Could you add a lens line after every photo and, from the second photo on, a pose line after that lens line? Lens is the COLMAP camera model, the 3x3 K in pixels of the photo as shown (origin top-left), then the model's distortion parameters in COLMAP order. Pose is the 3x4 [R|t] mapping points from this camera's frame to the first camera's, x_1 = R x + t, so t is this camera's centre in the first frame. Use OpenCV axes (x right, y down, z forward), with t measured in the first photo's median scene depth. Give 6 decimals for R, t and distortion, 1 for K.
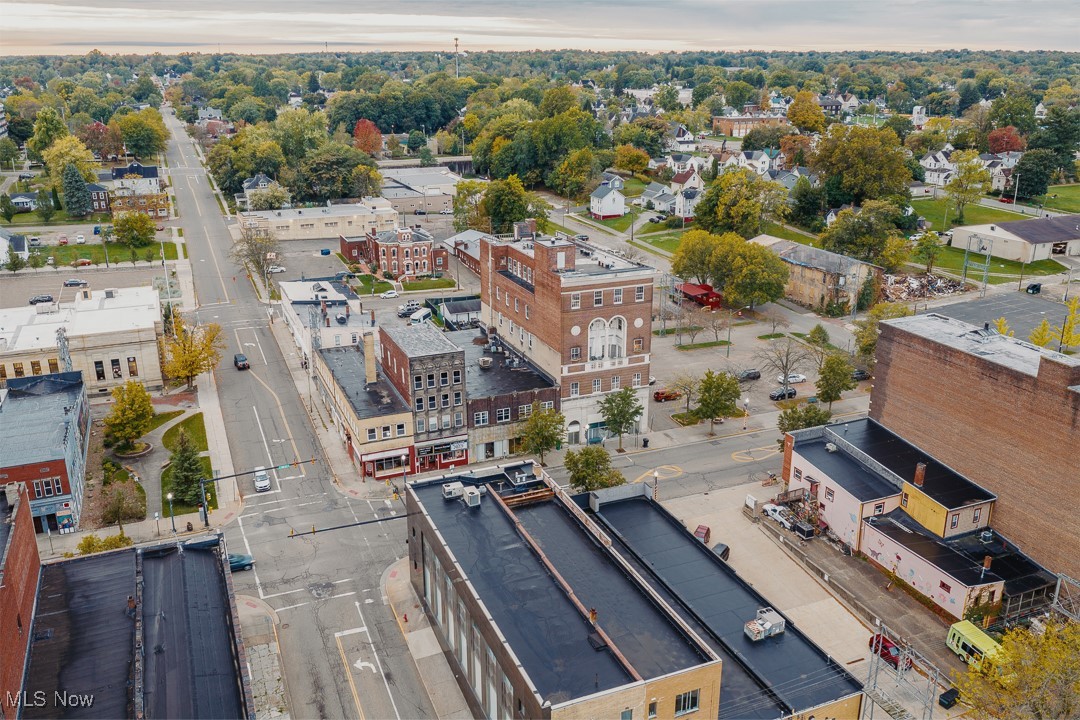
lens RADIAL K [[893.2, 0, 542.3], [0, 893.2, 356.9], [0, 0, 1]] dist [0.030549, -0.056747]
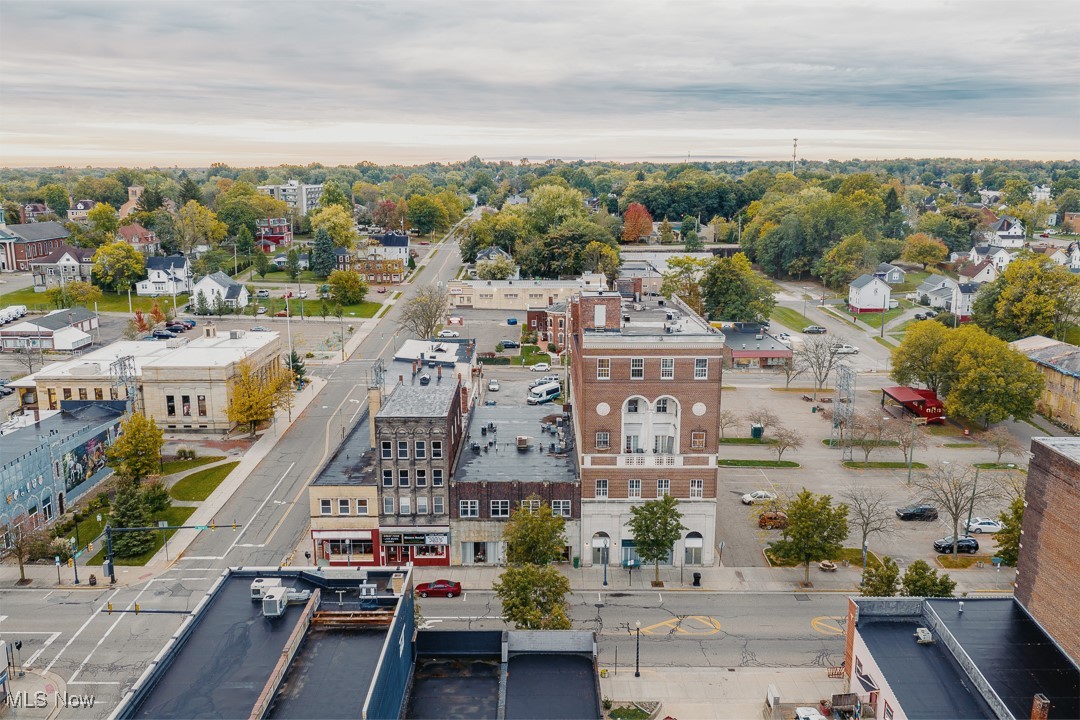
lens RADIAL K [[893.2, 0, 542.3], [0, 893.2, 356.9], [0, 0, 1]] dist [0.030549, -0.056747]
pose [[0.922004, 0.081242, -0.378561, 0.239042], [-0.124821, 0.987905, -0.091997, 0.002243], [0.366509, 0.132074, 0.920993, 0.257149]]
